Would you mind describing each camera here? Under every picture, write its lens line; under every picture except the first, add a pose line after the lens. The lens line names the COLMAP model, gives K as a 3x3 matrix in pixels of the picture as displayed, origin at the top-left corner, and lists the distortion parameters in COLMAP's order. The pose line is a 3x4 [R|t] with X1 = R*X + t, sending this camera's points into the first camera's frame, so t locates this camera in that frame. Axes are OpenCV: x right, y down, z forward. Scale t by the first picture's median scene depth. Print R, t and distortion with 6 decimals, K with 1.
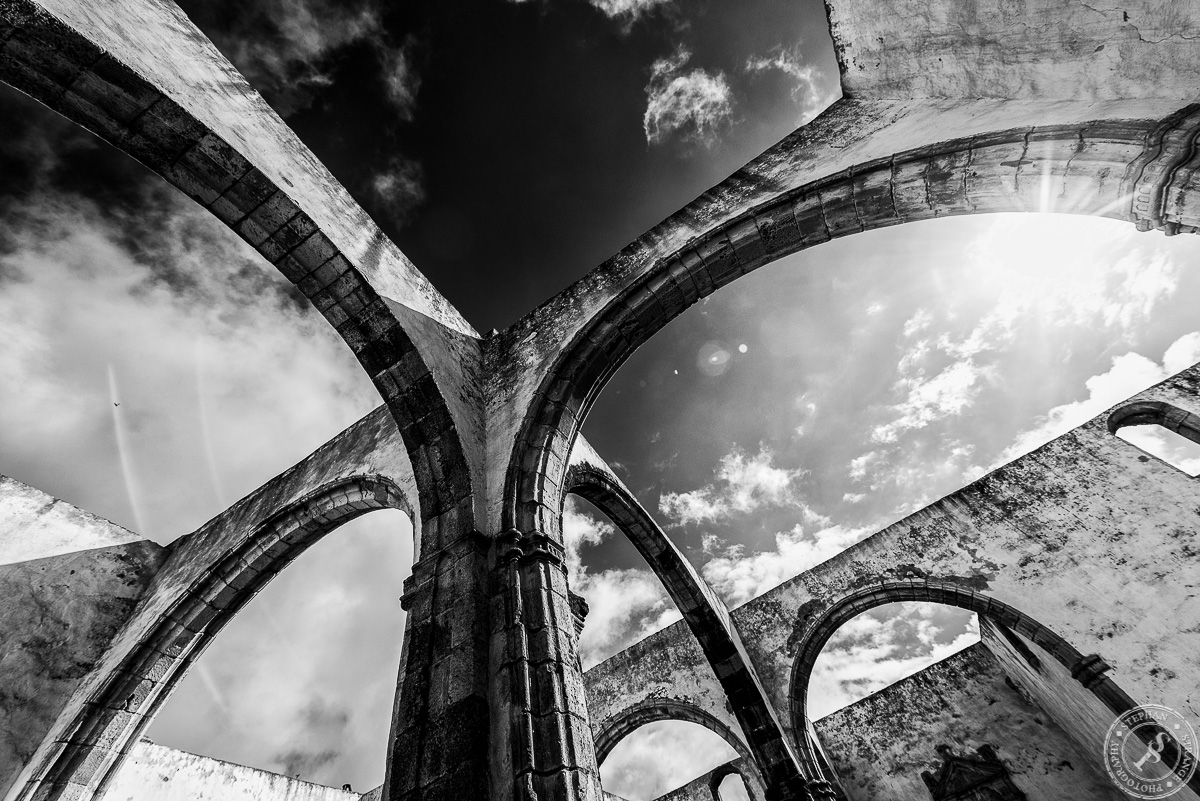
lens RADIAL K [[468.9, 0, 598.8], [0, 468.9, 398.6], [0, 0, 1]] dist [0.015014, -0.004509]
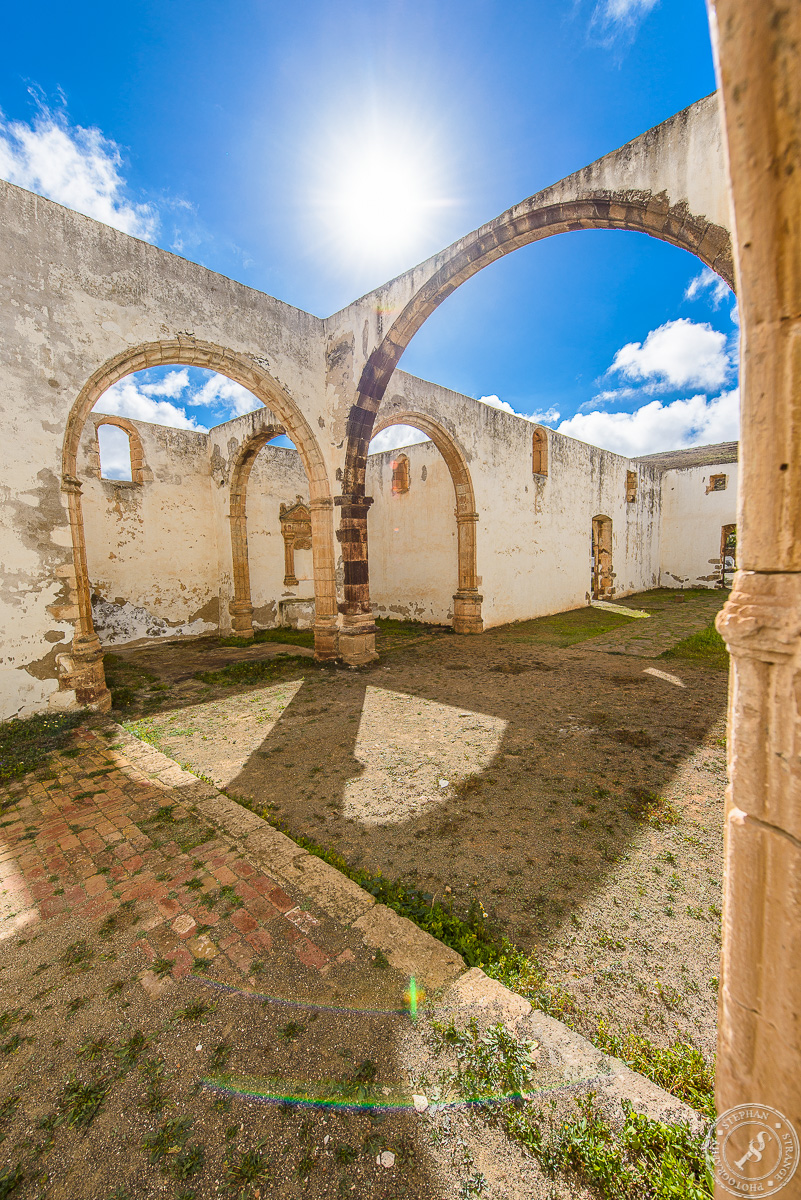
lens RADIAL K [[468.9, 0, 400.7], [0, 468.9, 603.6], [0, 0, 1]] dist [0.015014, -0.004509]
pose [[0.203448, 0.102936, 0.973660, -1.148524], [-0.832665, 0.541329, 0.116757, 1.066110], [-0.515051, -0.834486, 0.195843, 0.665277]]
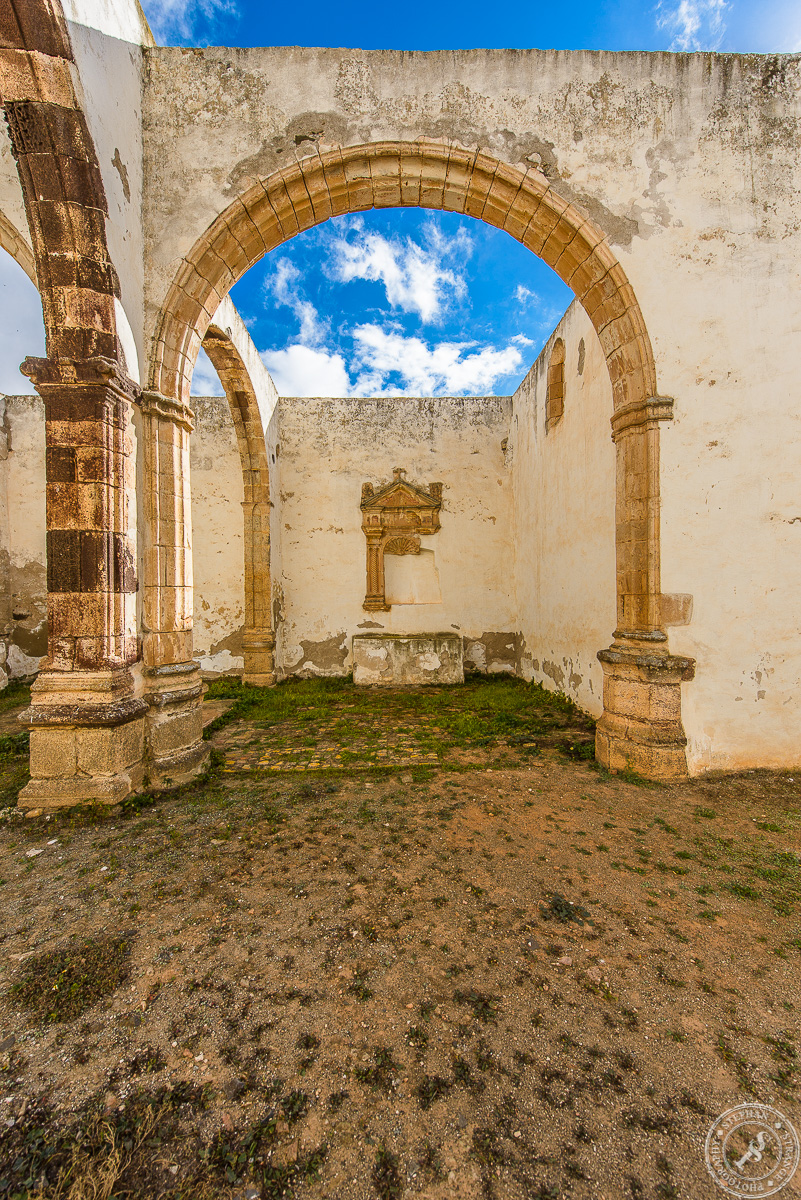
lens RADIAL K [[468.9, 0, 399.5], [0, 468.9, 602.5], [0, 0, 1]] dist [0.015014, -0.004509]
pose [[0.825067, 0.192937, 0.531074, 0.666996], [-0.542170, 0.534995, 0.647944, 0.654798], [-0.159110, -0.822530, 0.546012, 0.697751]]
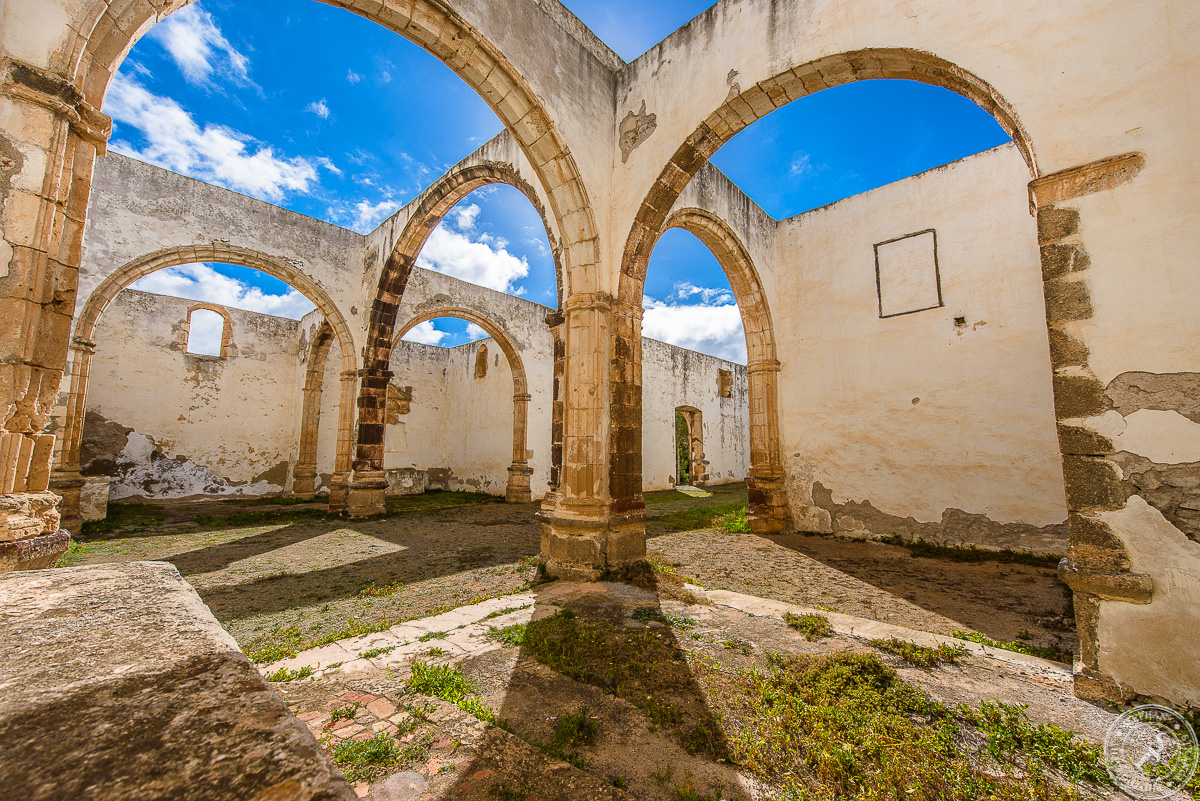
lens RADIAL K [[468.9, 0, 599.8], [0, 468.9, 400.5], [0, 0, 1]] dist [0.015014, -0.004509]
pose [[0.195243, 0.314587, 0.928932, -1.222346], [-0.850115, 0.526597, 0.000343, 0.387171], [-0.489065, -0.789766, 0.370249, 0.033584]]
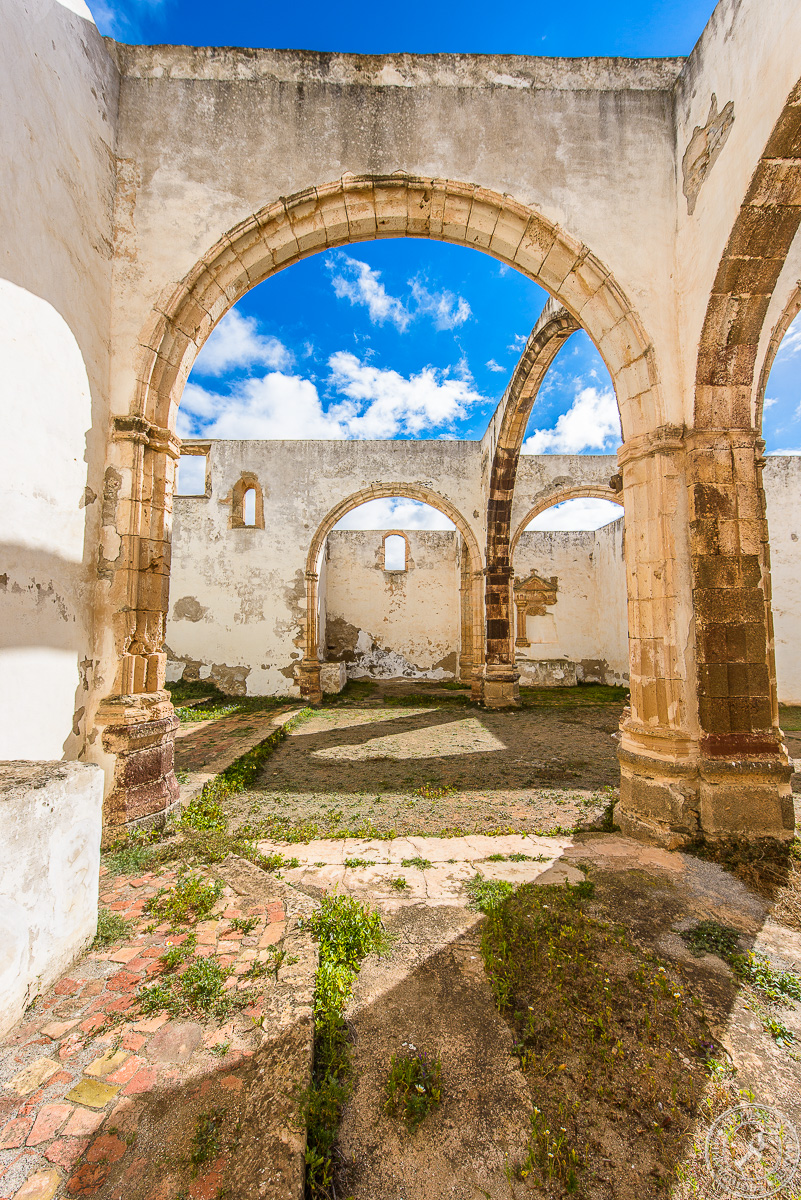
lens RADIAL K [[468.9, 0, 398.5], [0, 468.9, 602.5], [0, 0, 1]] dist [0.015014, -0.004509]
pose [[0.825941, 0.242456, 0.508956, -0.937635], [-0.544107, 0.579106, 0.607111, 0.182224], [-0.147542, -0.778364, 0.610230, 0.023558]]
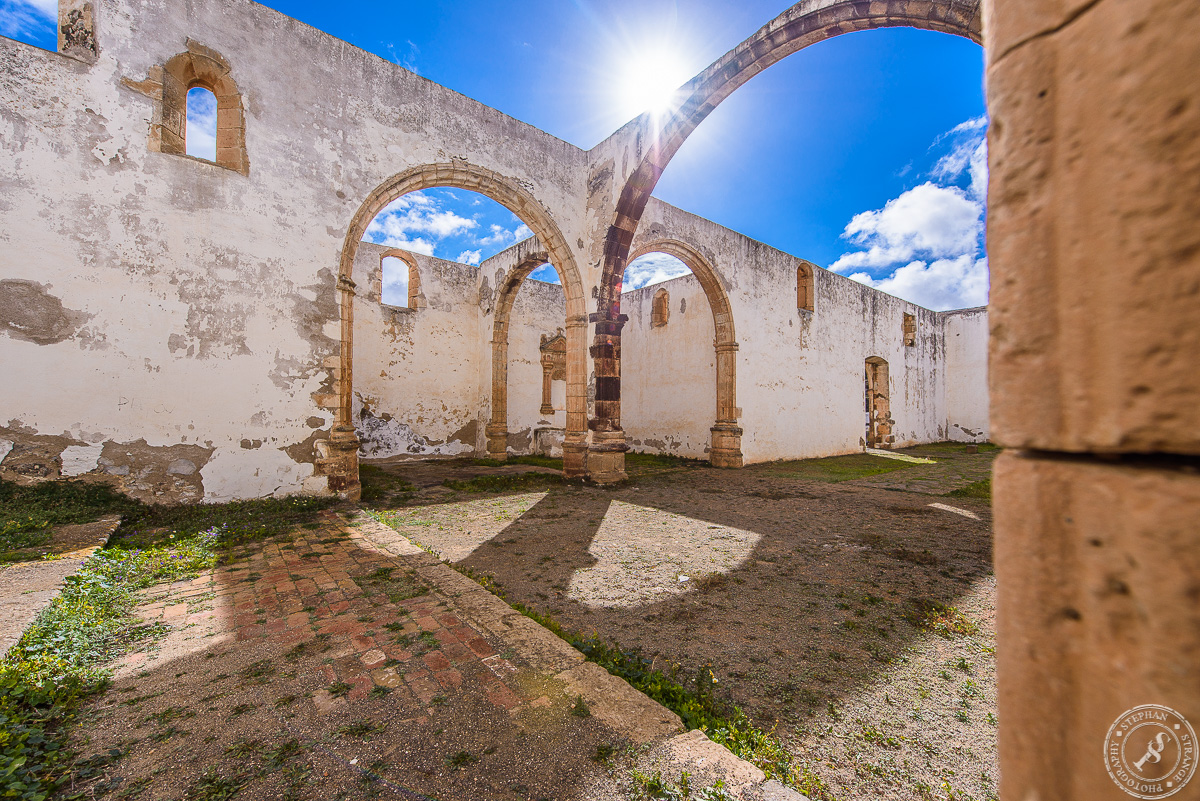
lens RADIAL K [[468.9, 0, 599.8], [0, 468.9, 401.1], [0, 0, 1]] dist [0.015014, -0.004509]
pose [[0.323724, 0.229936, 0.917787, -1.069657], [-0.833501, 0.528349, 0.161625, 1.119154], [-0.447748, -0.817298, 0.362691, 0.530745]]
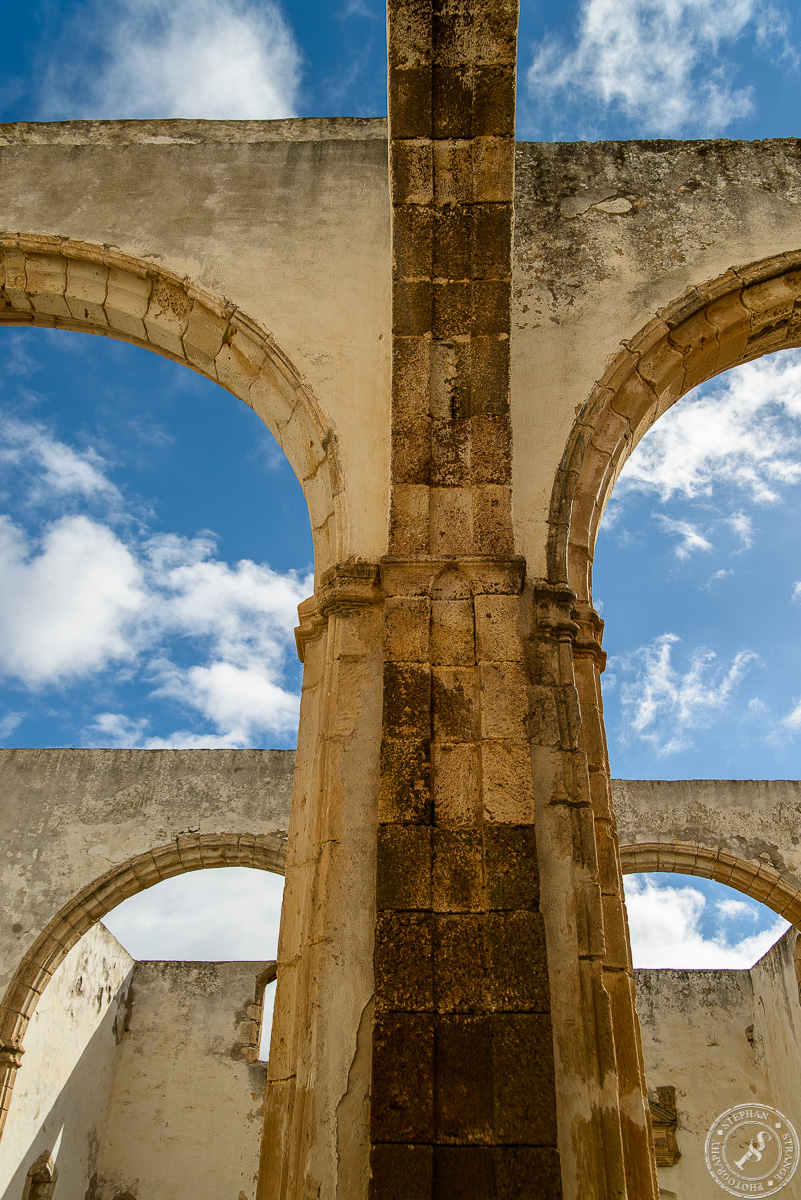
lens RADIAL K [[974.6, 0, 401.8], [0, 974.6, 599.9], [0, 0, 1]] dist [0.001972, 0.008876]
pose [[0.844813, 0.466629, 0.261816, -0.400586], [-0.525347, 0.816207, 0.240450, 0.071693], [-0.101495, -0.340680, 0.934685, -0.043617]]
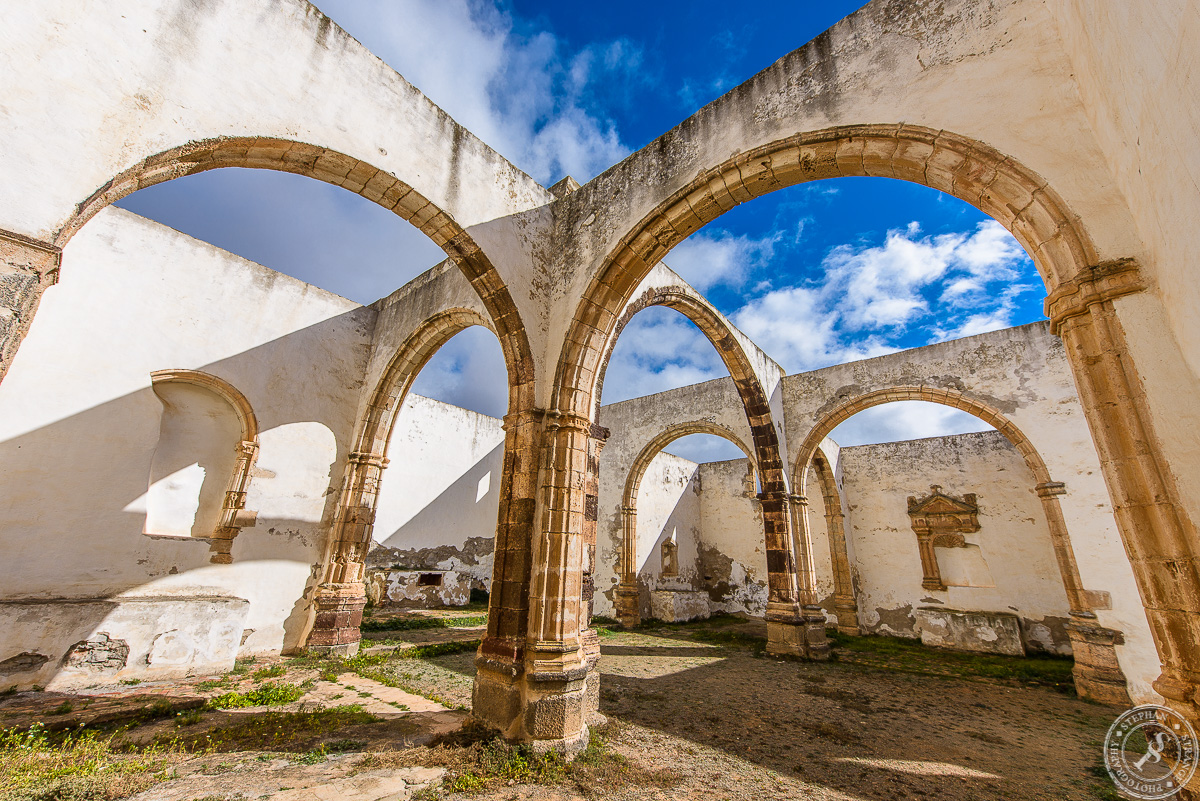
lens RADIAL K [[468.9, 0, 598.3], [0, 468.9, 399.4], [0, 0, 1]] dist [0.015014, -0.004509]
pose [[0.959172, 0.174769, -0.222361, 0.210930], [0.002397, 0.781169, 0.624315, -0.508850], [0.282813, -0.599359, 0.748856, -0.134181]]
